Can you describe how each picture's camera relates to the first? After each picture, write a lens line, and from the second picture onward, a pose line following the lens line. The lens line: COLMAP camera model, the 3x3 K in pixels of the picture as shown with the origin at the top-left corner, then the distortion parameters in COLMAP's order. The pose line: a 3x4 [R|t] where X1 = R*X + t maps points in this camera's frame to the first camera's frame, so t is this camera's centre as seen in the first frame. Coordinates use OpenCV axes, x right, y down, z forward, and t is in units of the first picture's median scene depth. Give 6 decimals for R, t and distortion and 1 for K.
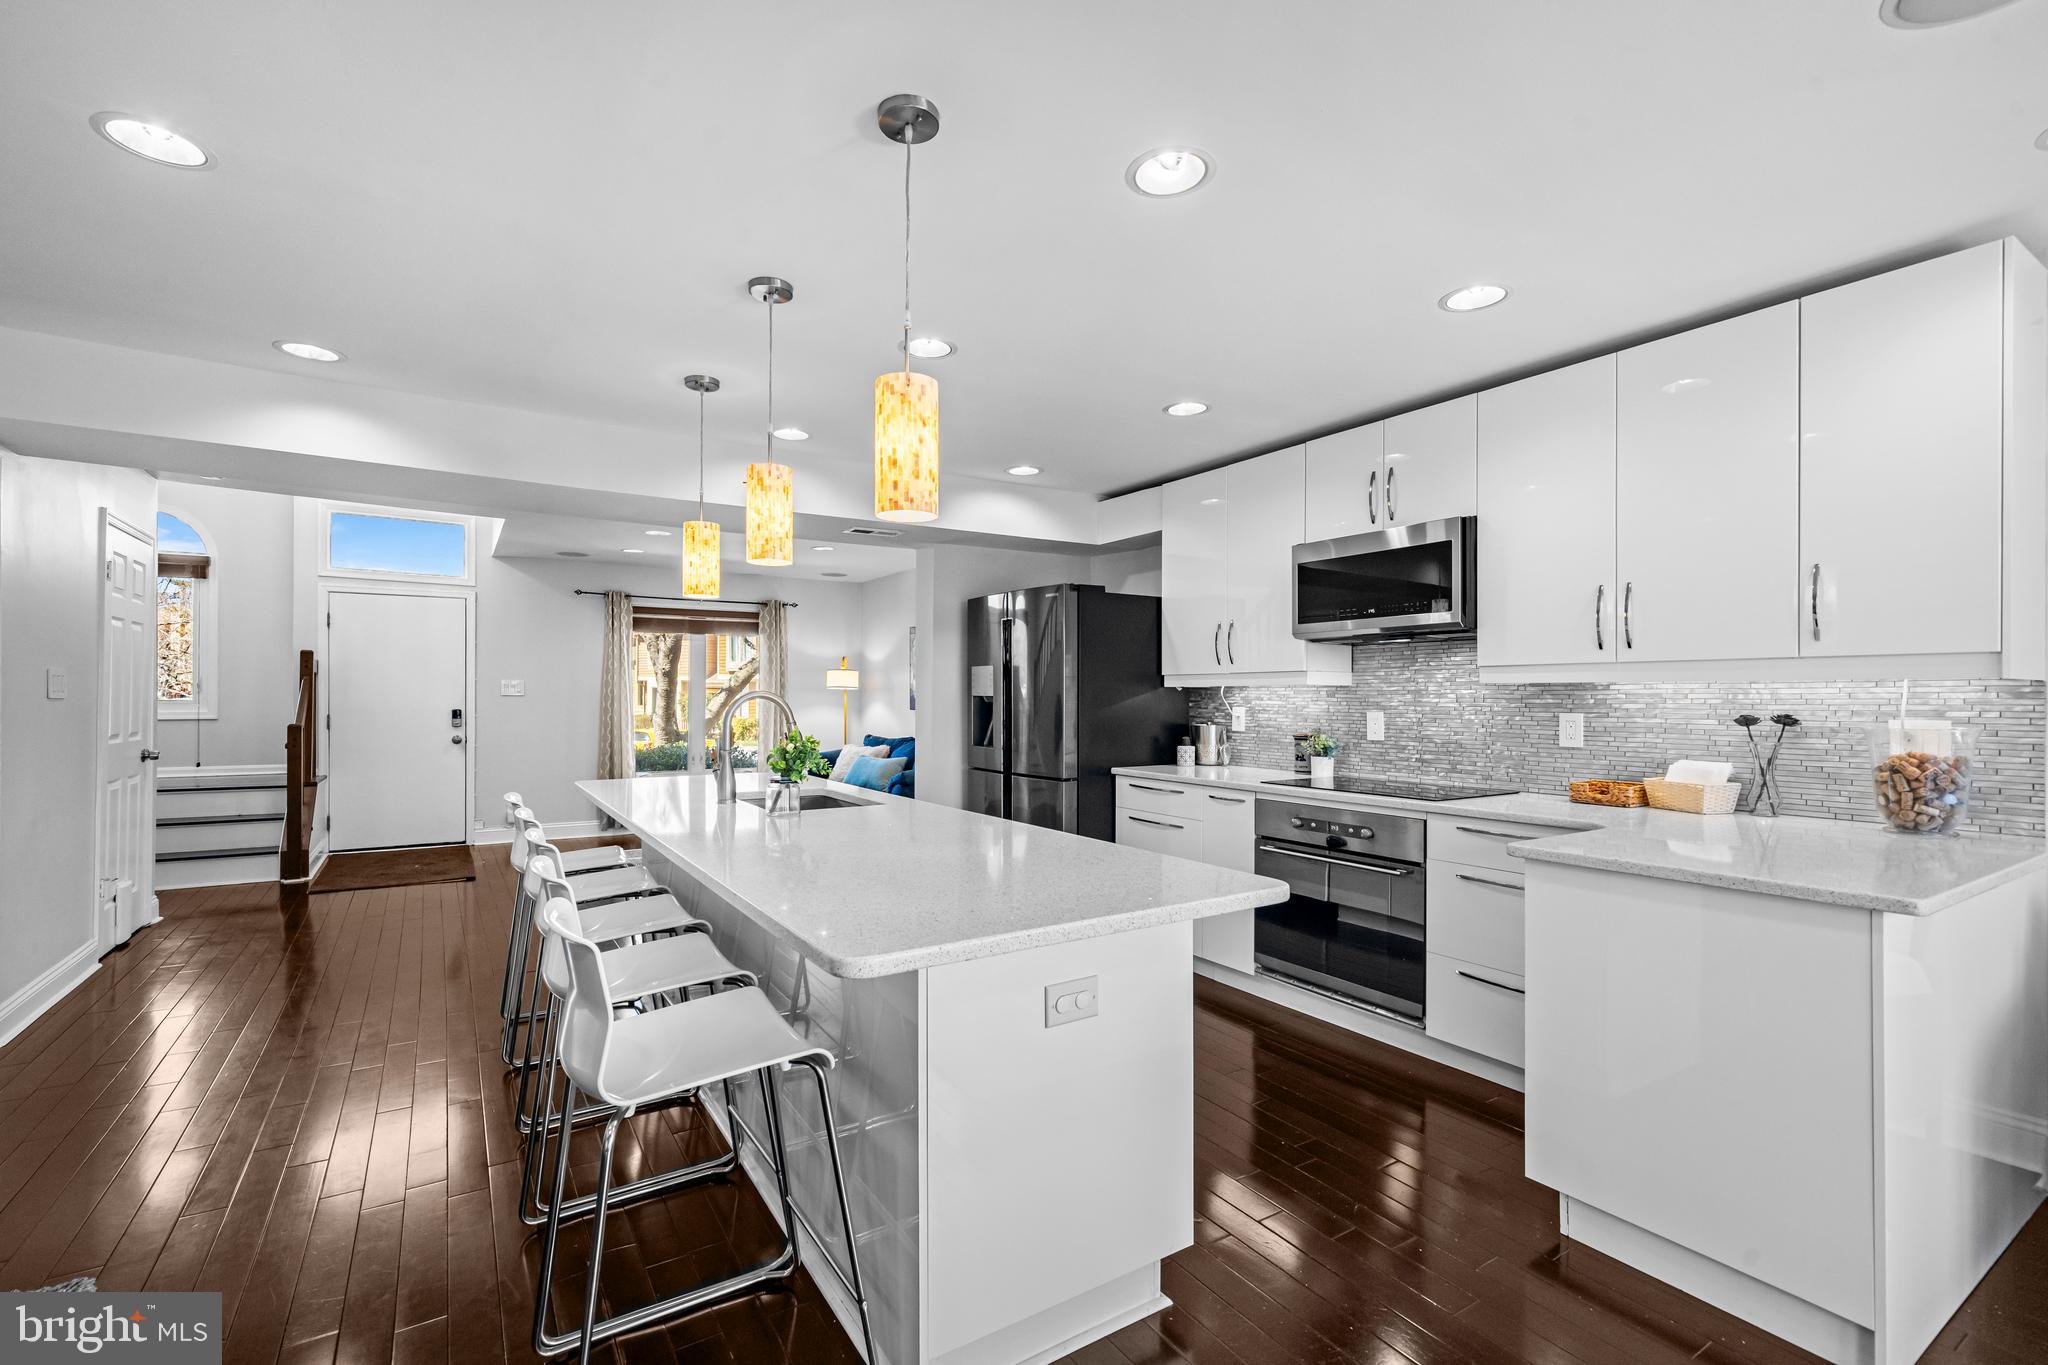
lens RADIAL K [[883.8, 0, 999.0], [0, 883.8, 695.8], [0, 0, 1]] dist [0.000337, 0.000966]
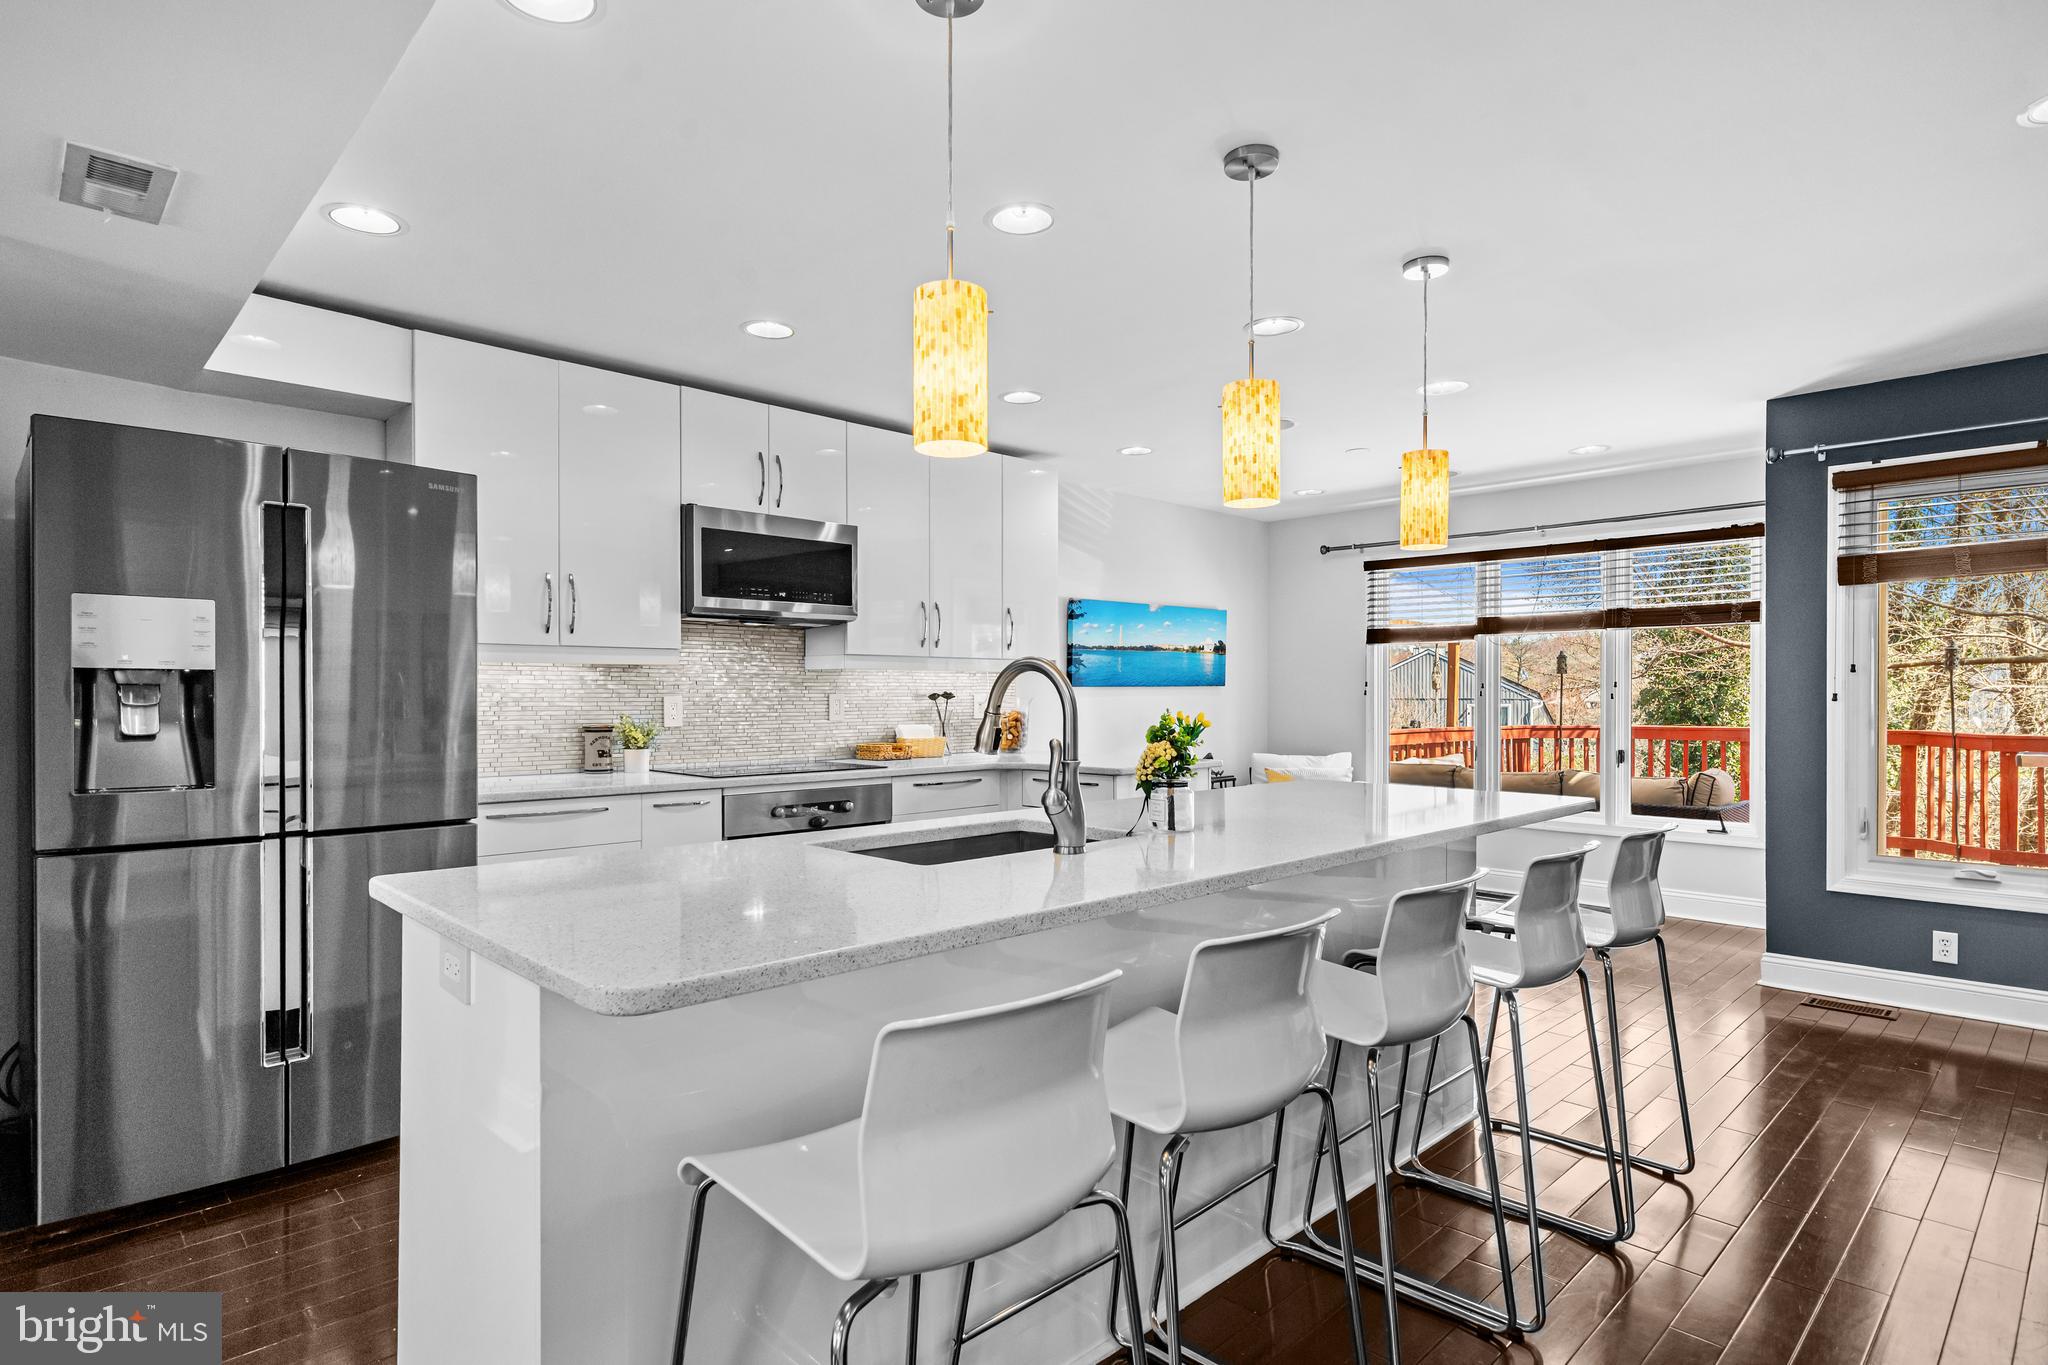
lens RADIAL K [[1059.0, 0, 1012.5], [0, 1059.0, 725.3], [0, 0, 1]] dist [0.002009, 0.002009]
pose [[-0.203575, -0.032687, 0.978514, -0.718931], [-0.001559, 0.999452, 0.033062, 0.011521], [-0.979058, 0.005205, -0.203514, 0.865191]]
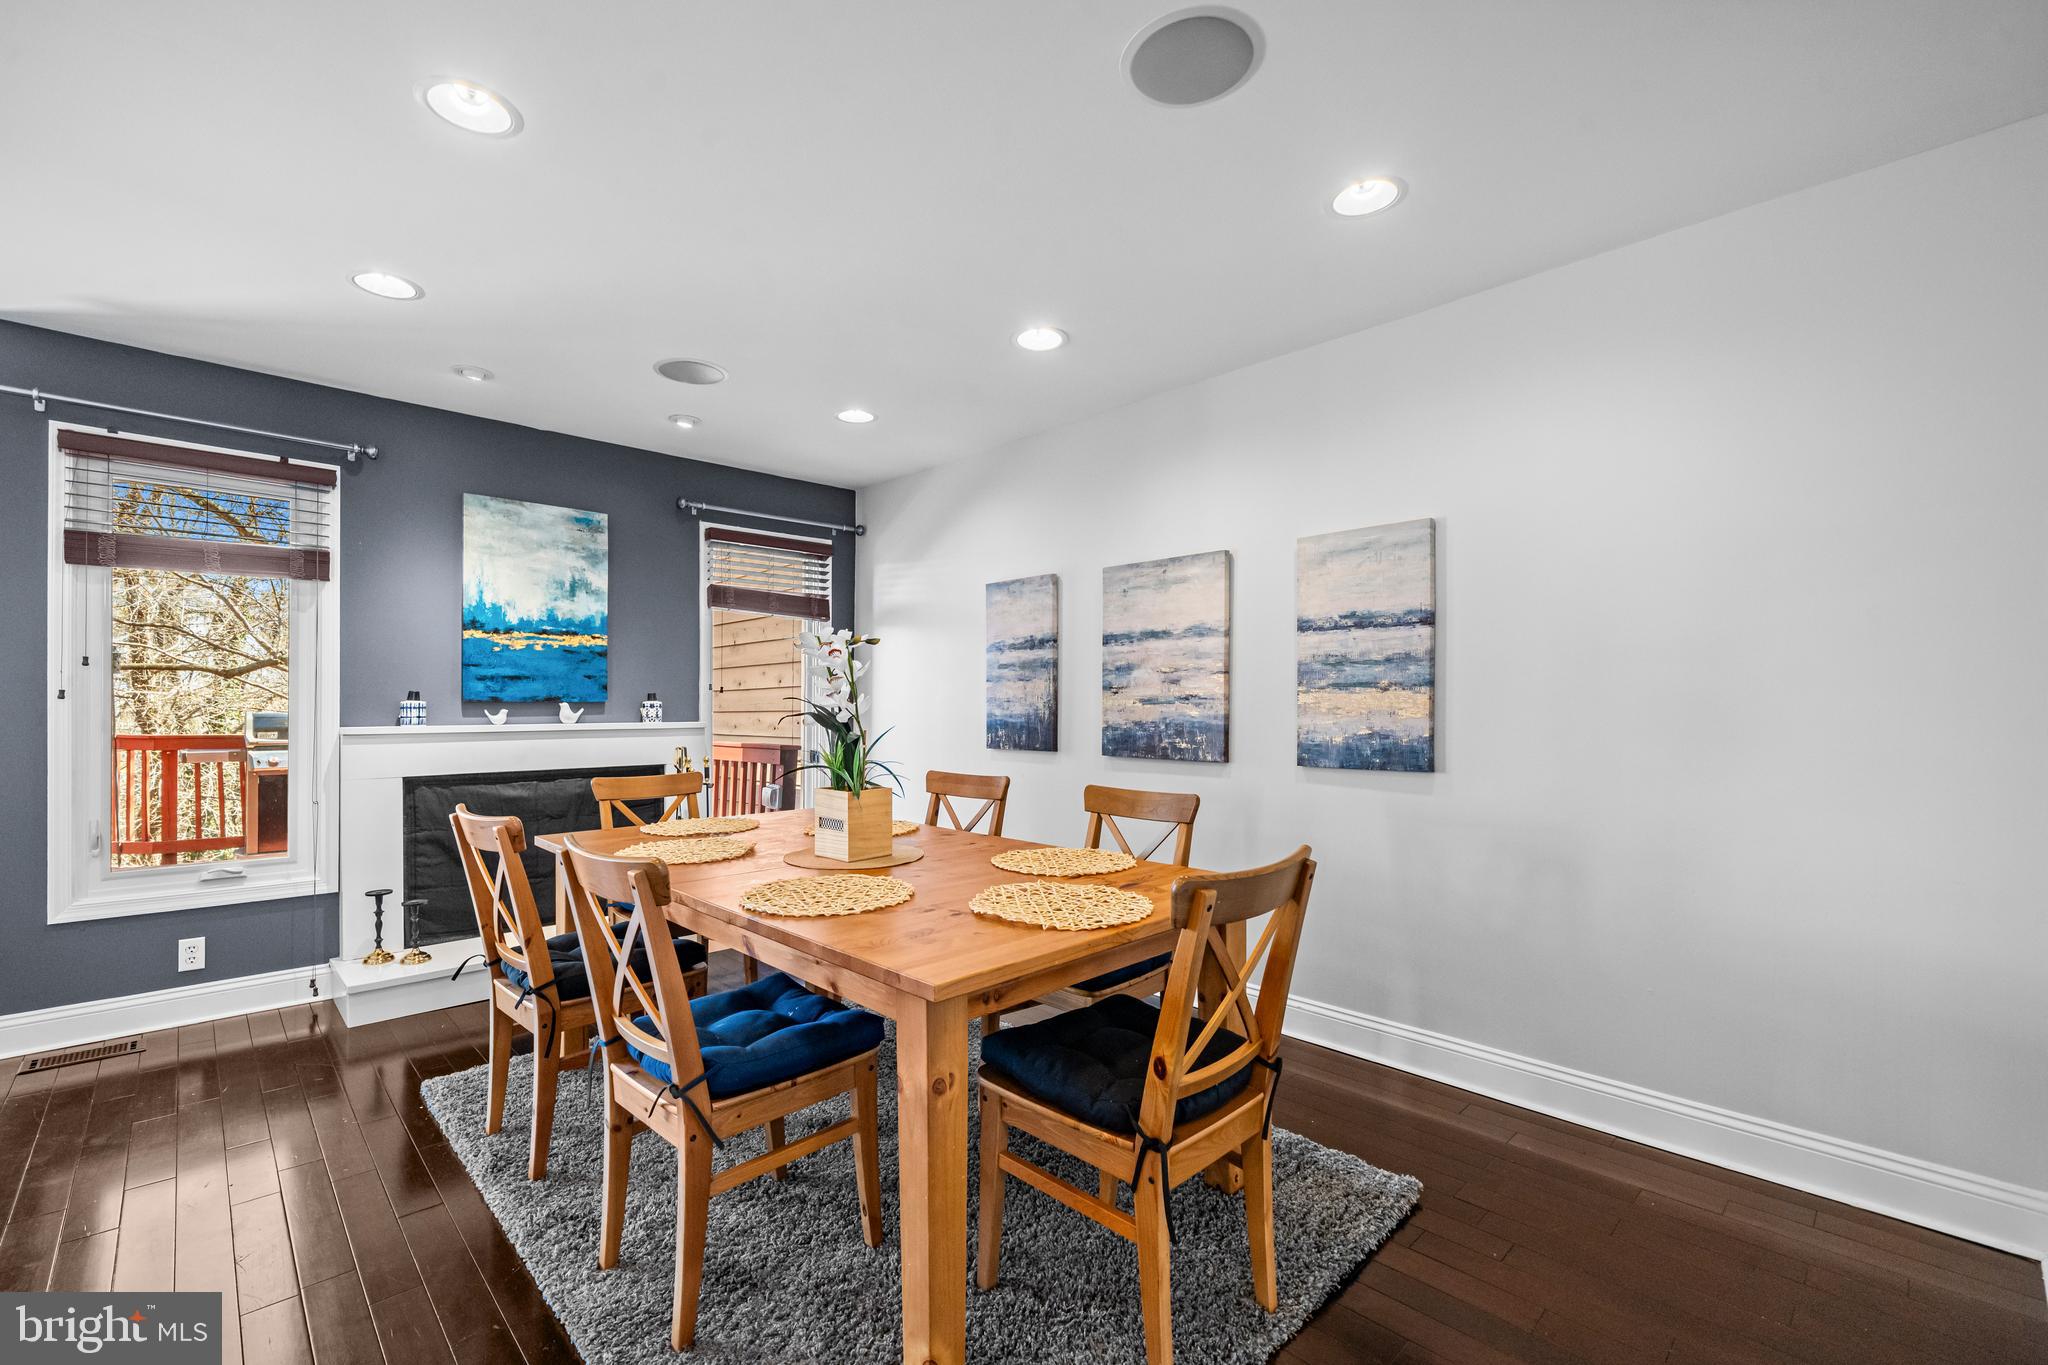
lens RADIAL K [[883.8, 0, 994.9], [0, 883.8, 698.9], [0, 0, 1]] dist [0.000337, 0.000966]
pose [[-0.981781, -0.012834, -0.189580, -0.482973], [-0.010926, 0.999879, -0.011103, 0.021002], [0.189700, -0.008829, -0.981802, 0.730464]]
